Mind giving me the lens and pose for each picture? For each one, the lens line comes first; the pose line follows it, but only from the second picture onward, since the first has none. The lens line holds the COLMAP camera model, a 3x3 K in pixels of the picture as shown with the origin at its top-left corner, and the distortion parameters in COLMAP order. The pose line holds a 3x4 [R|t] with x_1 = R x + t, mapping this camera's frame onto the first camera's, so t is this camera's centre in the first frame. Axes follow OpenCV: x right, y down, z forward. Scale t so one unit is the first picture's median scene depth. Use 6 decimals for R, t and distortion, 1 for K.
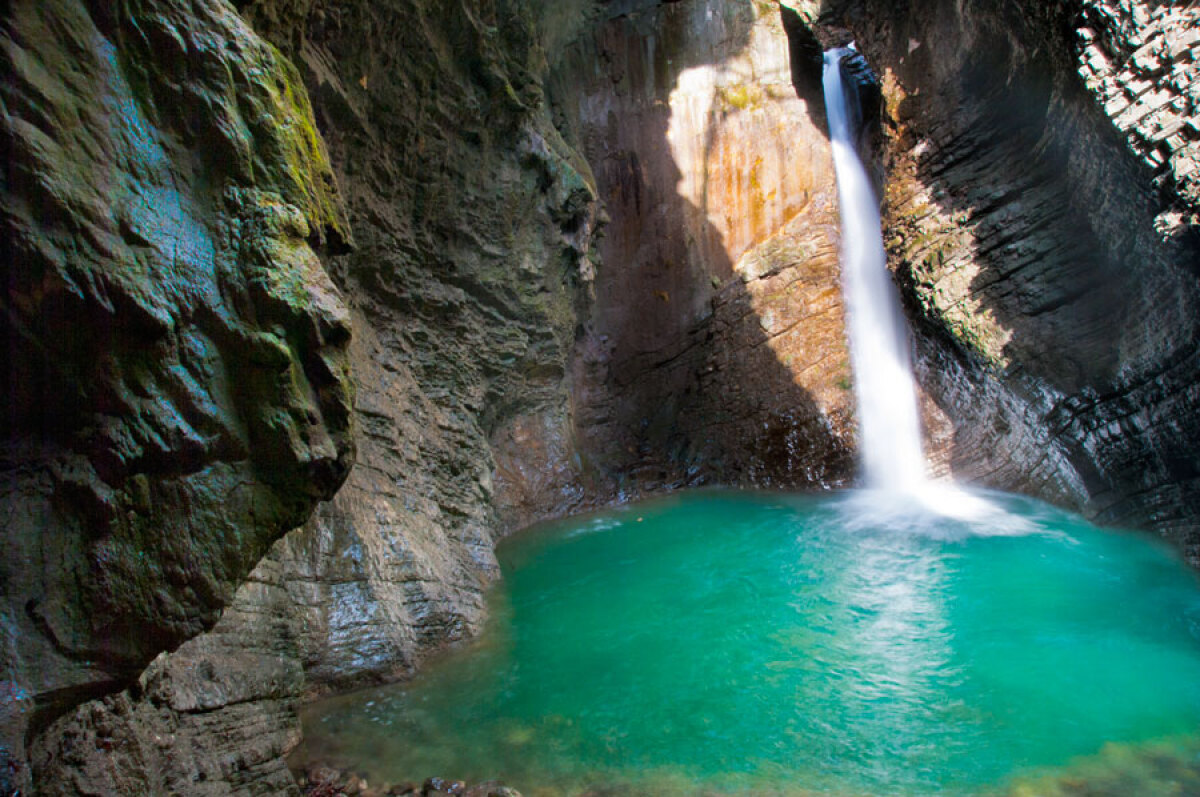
lens RADIAL K [[822.3, 0, 600.0], [0, 822.3, 398.5], [0, 0, 1]] dist [-0.145428, 0.082412]
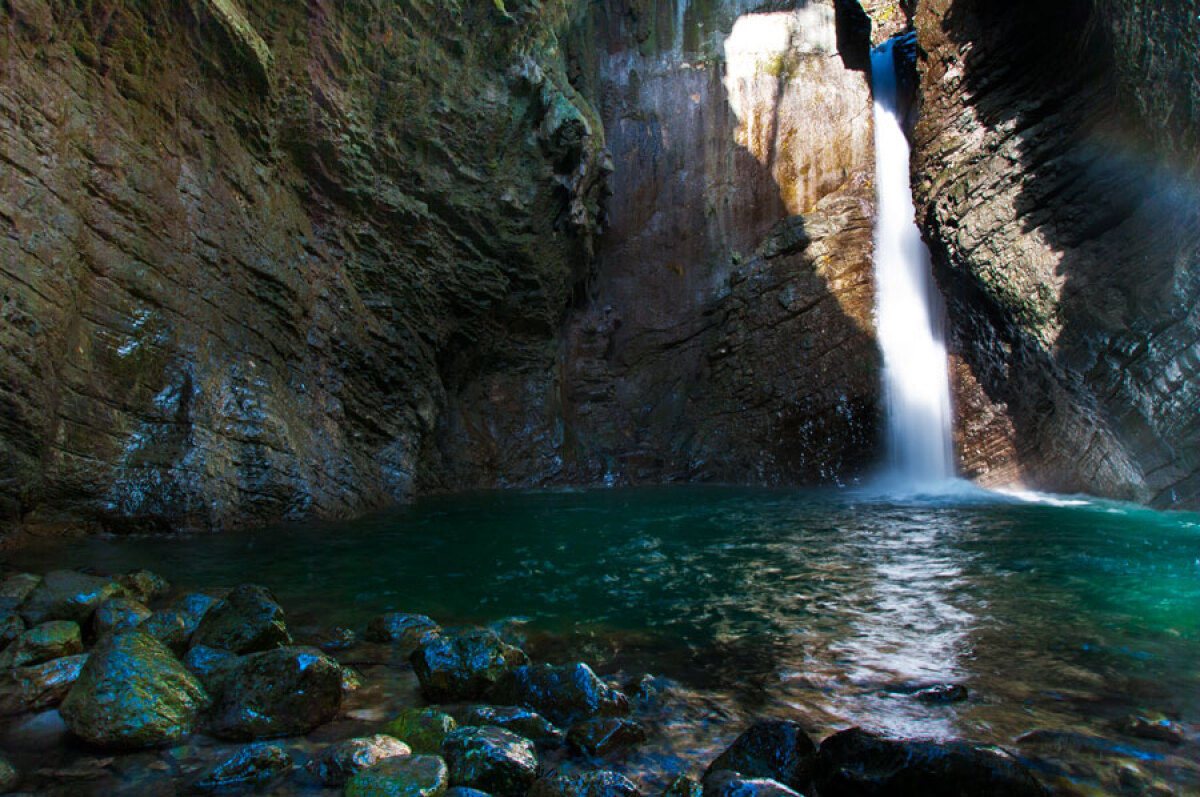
lens RADIAL K [[822.3, 0, 600.0], [0, 822.3, 398.5], [0, 0, 1]] dist [-0.145428, 0.082412]
pose [[0.990264, 0.076860, -0.116055, 0.138984], [-0.088333, 0.991339, -0.097181, 0.145484], [0.107581, 0.106487, 0.988477, 0.132481]]
